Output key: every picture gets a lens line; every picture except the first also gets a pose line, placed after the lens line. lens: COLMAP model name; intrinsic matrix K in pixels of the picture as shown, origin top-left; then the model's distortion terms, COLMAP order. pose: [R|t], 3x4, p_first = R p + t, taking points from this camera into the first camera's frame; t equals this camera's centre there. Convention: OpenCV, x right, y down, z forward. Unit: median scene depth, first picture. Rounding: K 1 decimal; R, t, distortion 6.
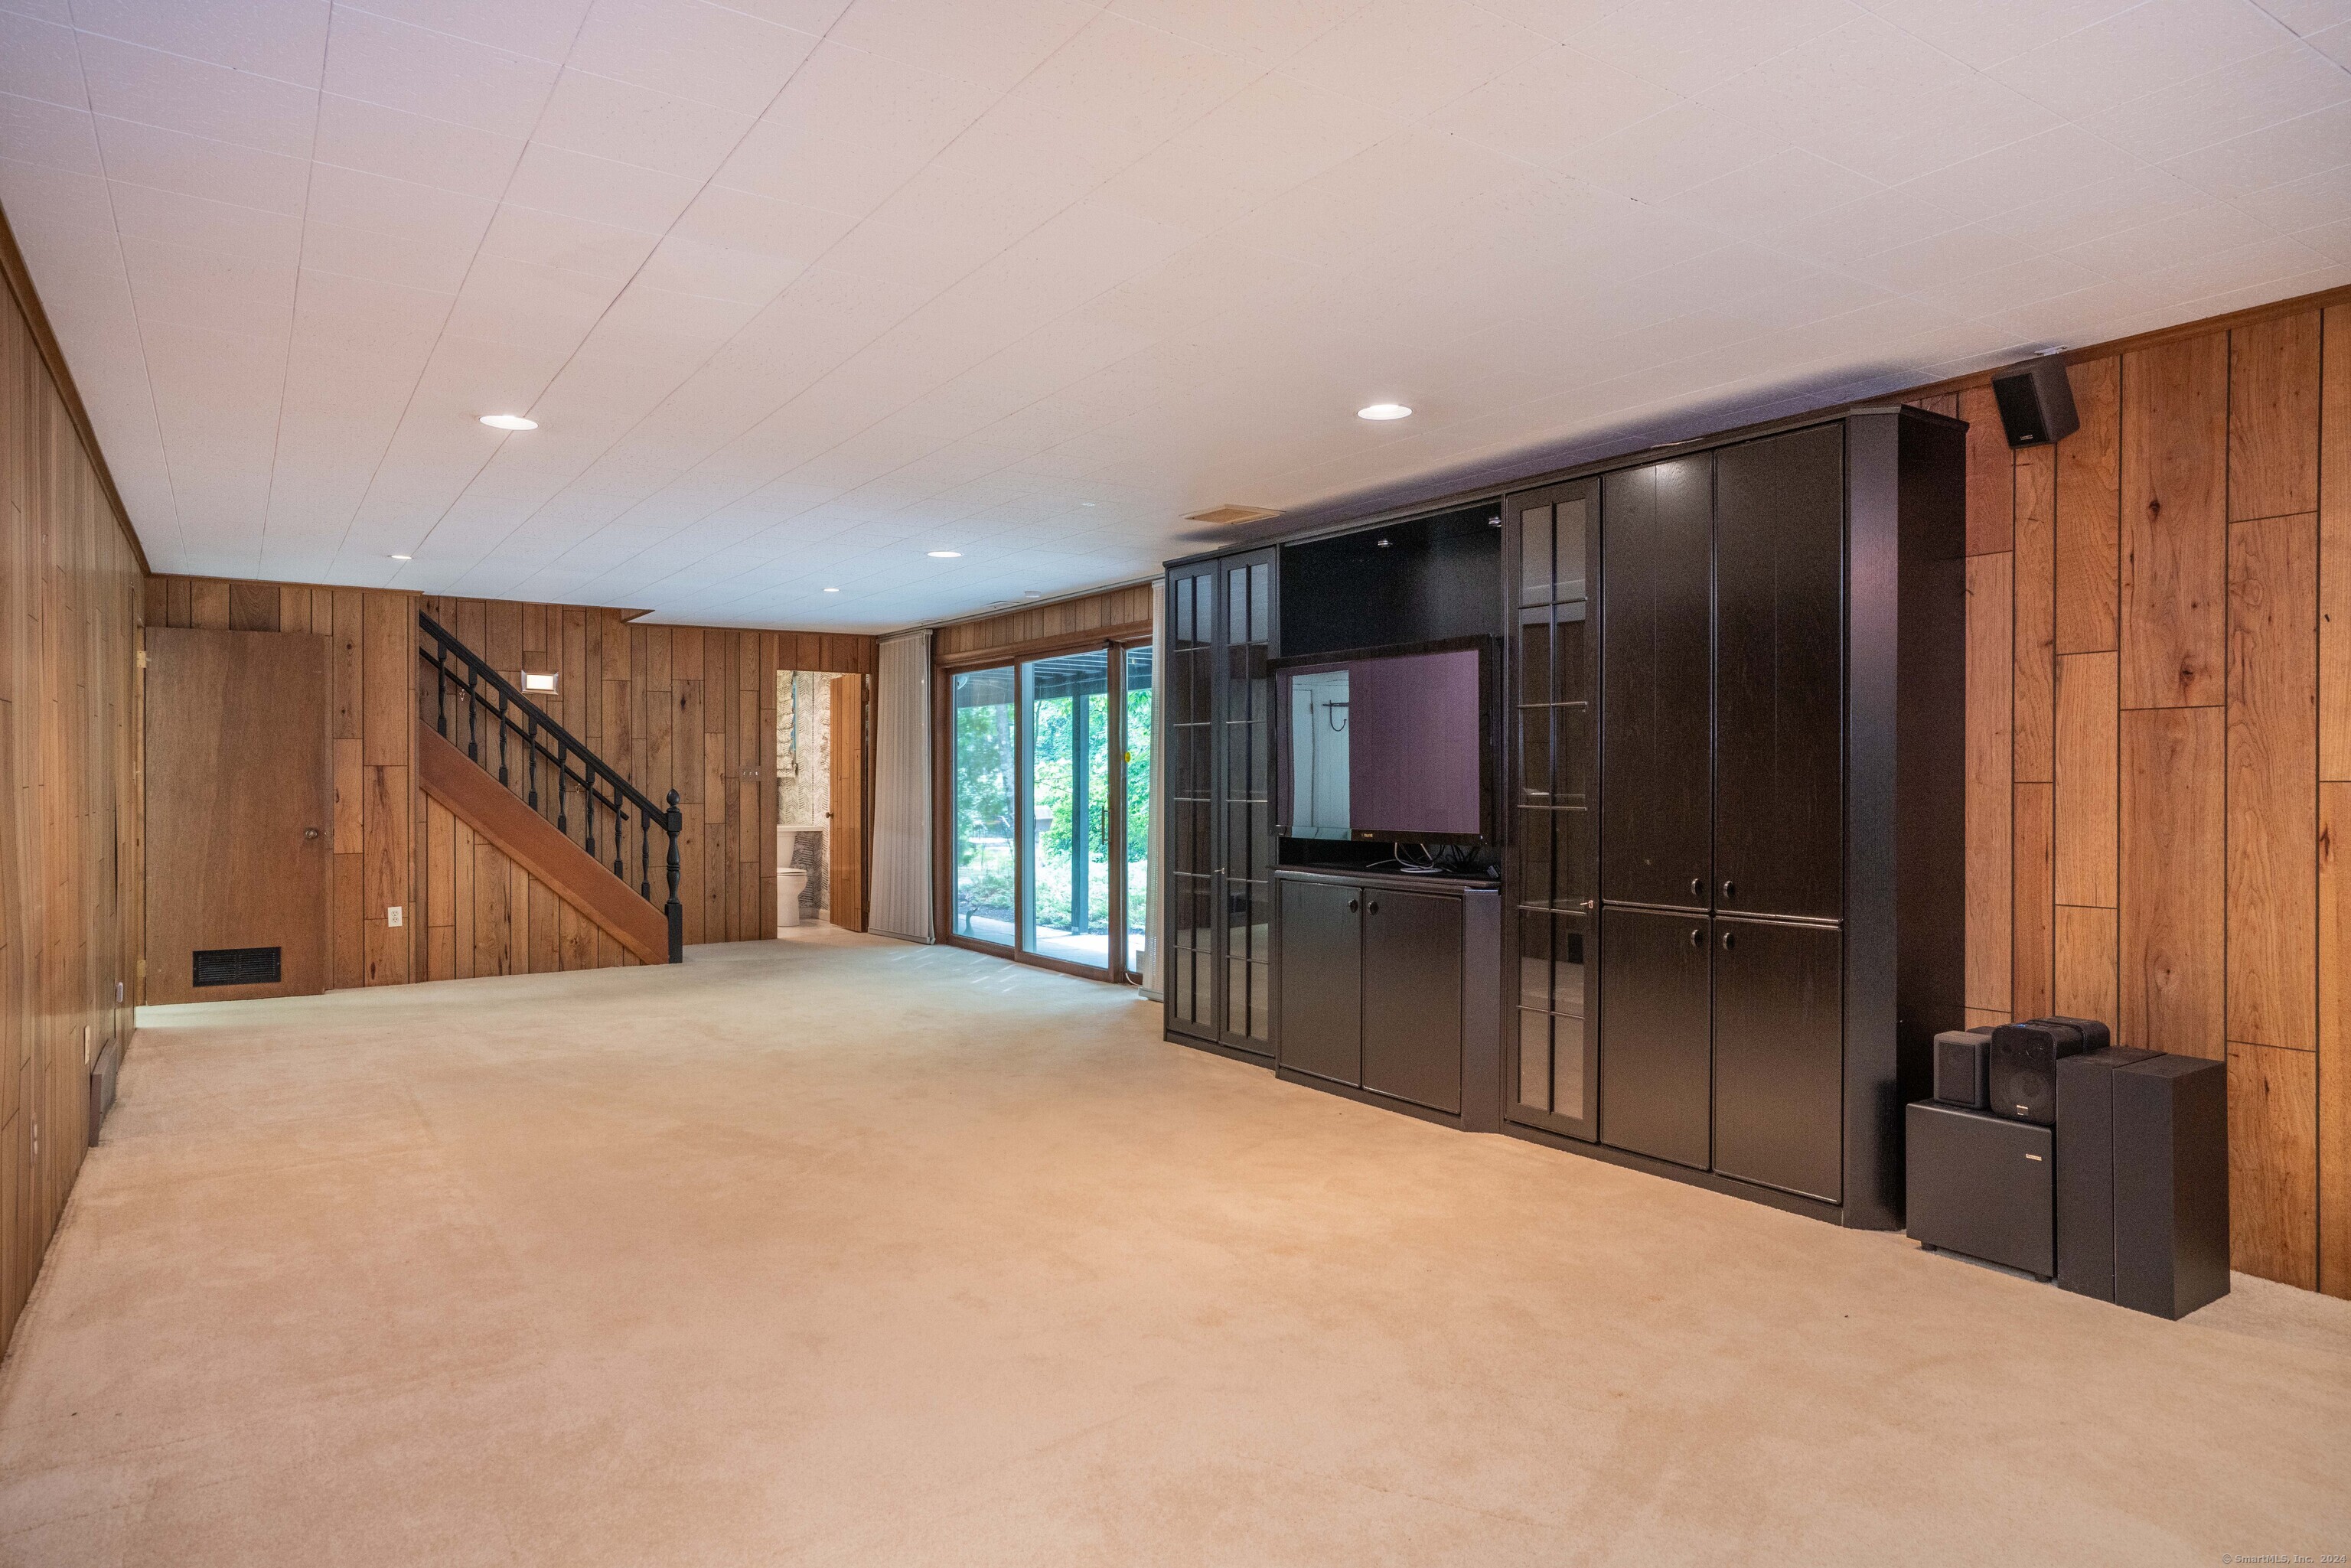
lens RADIAL K [[1387.9, 0, 1185.6], [0, 1387.9, 778.4], [0, 0, 1]] dist [-0.008503, 0.001217]
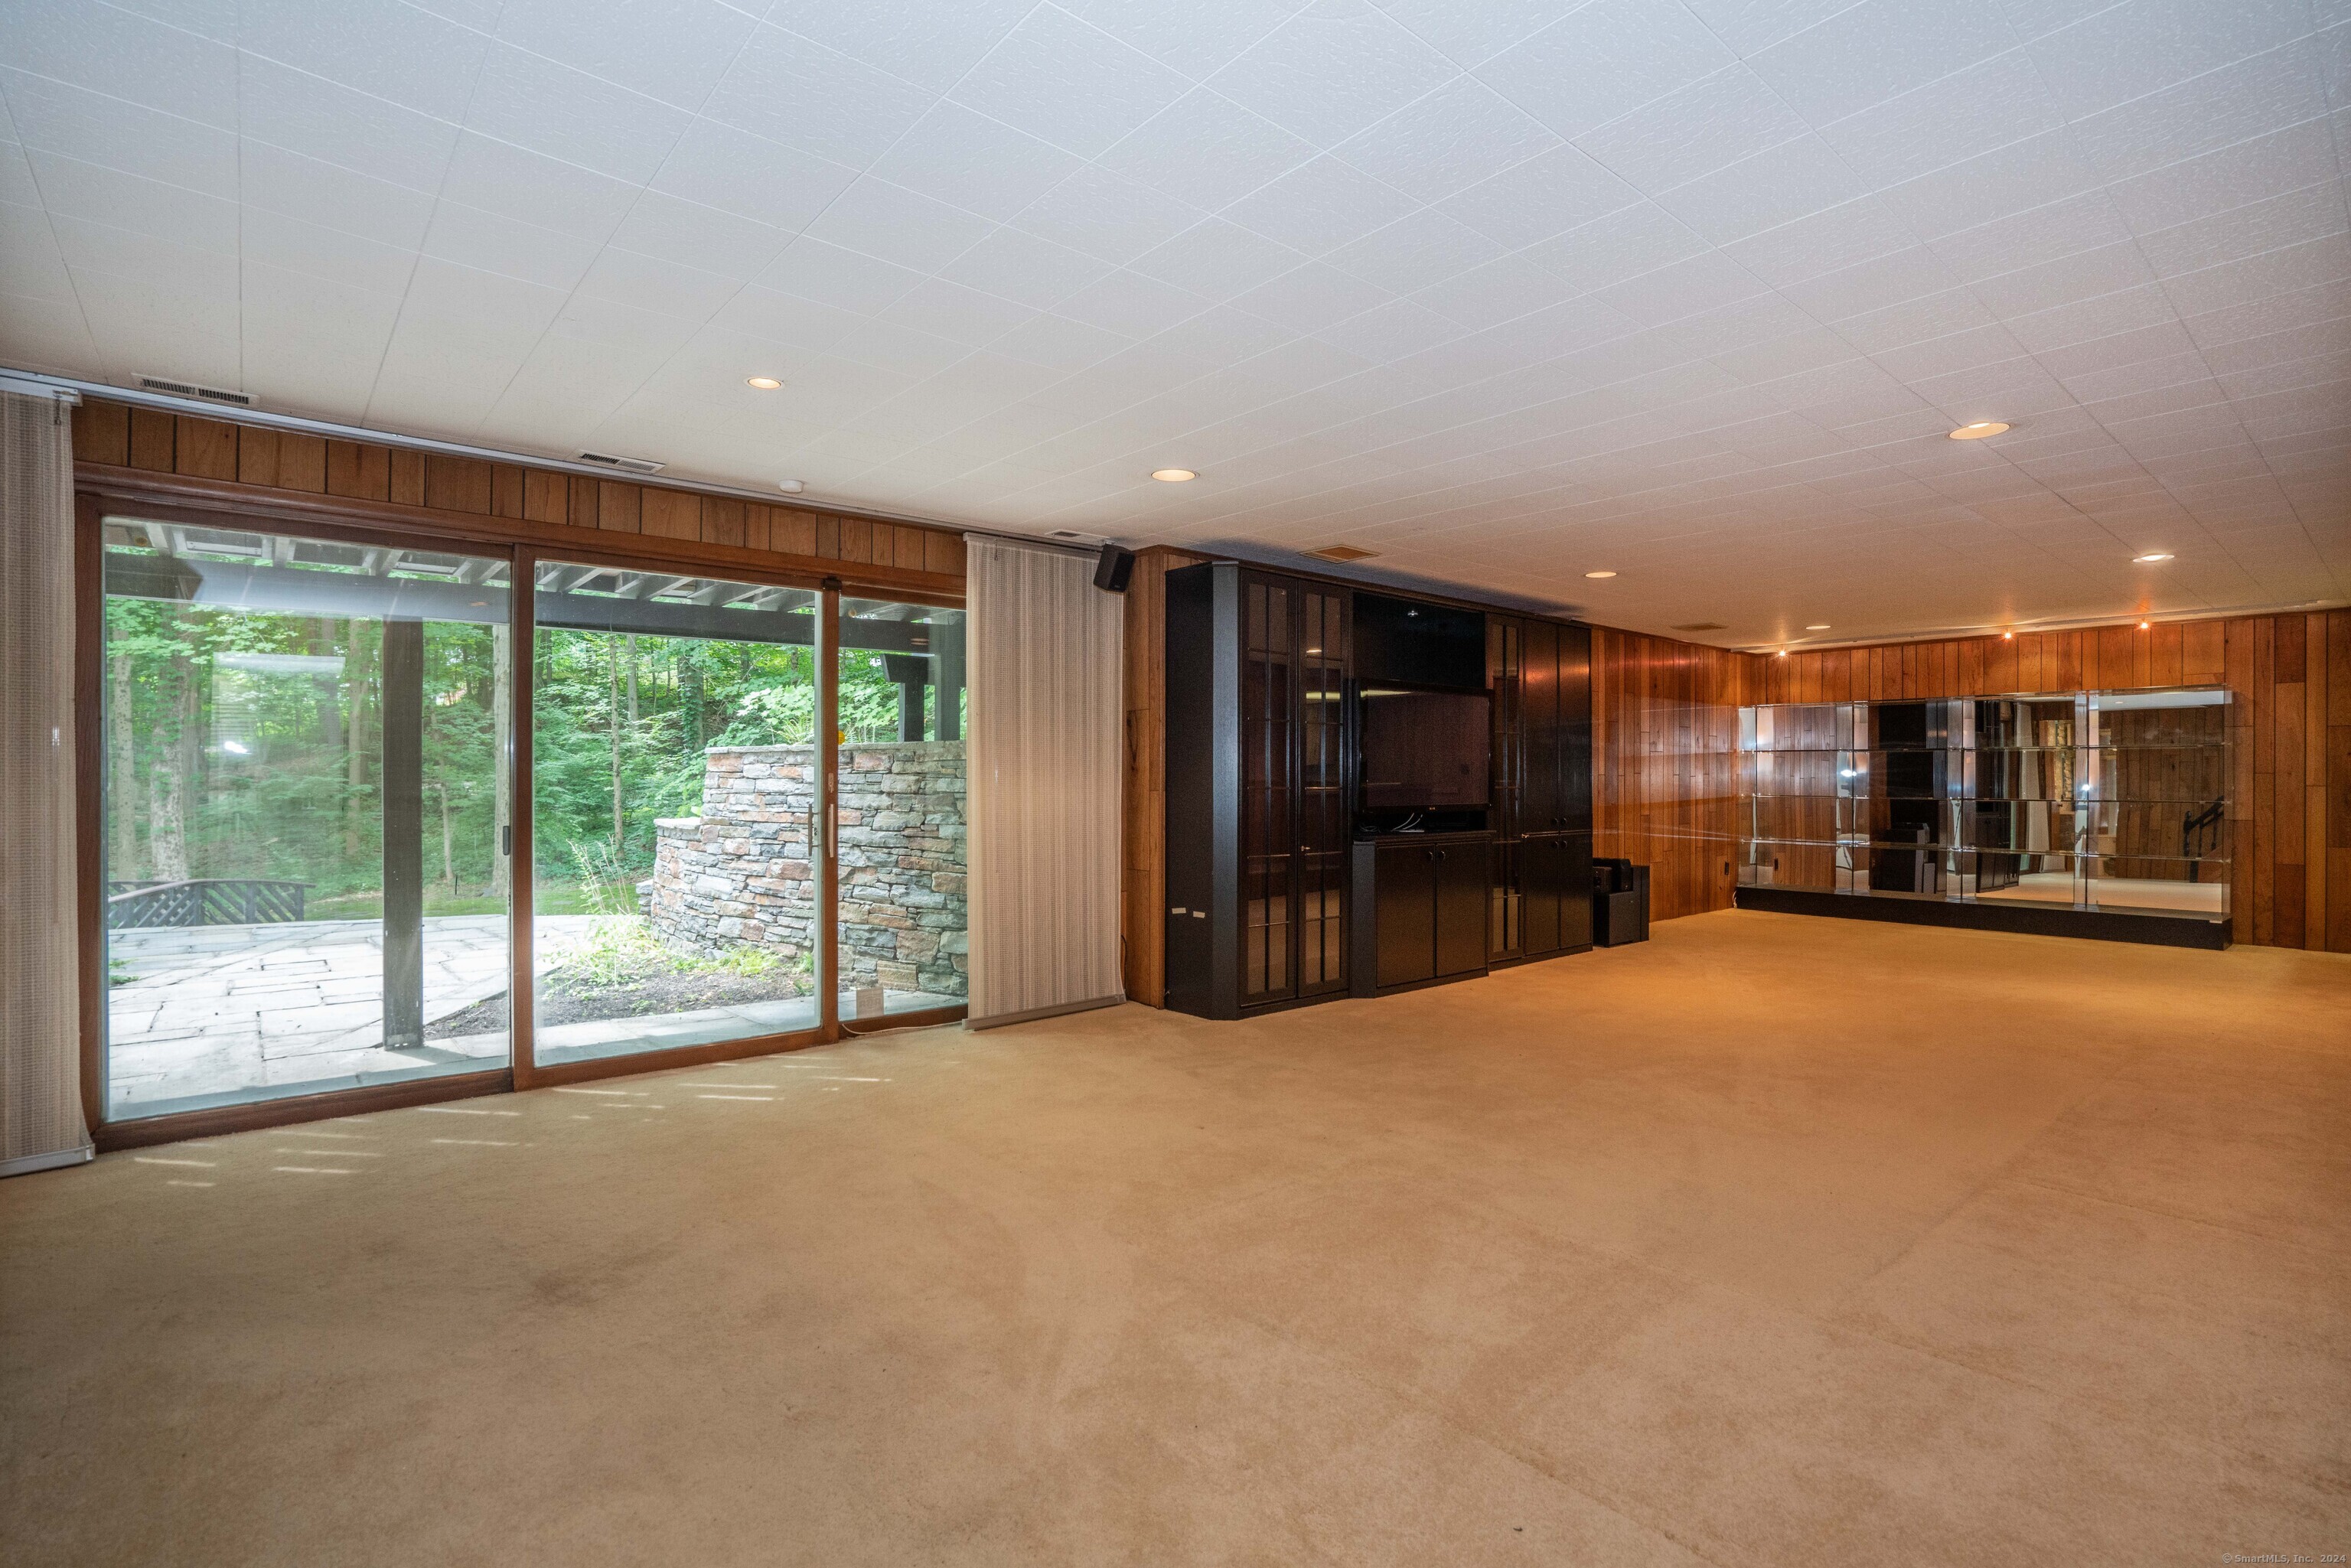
lens RADIAL K [[1150.9, 0, 1189.3], [0, 1150.9, 782.4], [0, 0, 1]] dist [-0.046185, 0.018870]
pose [[-0.118801, 0.010138, 0.992866, -0.724429], [0.006448, 0.999935, -0.009438, 0.015864], [-0.992897, 0.005281, -0.118859, 0.947605]]
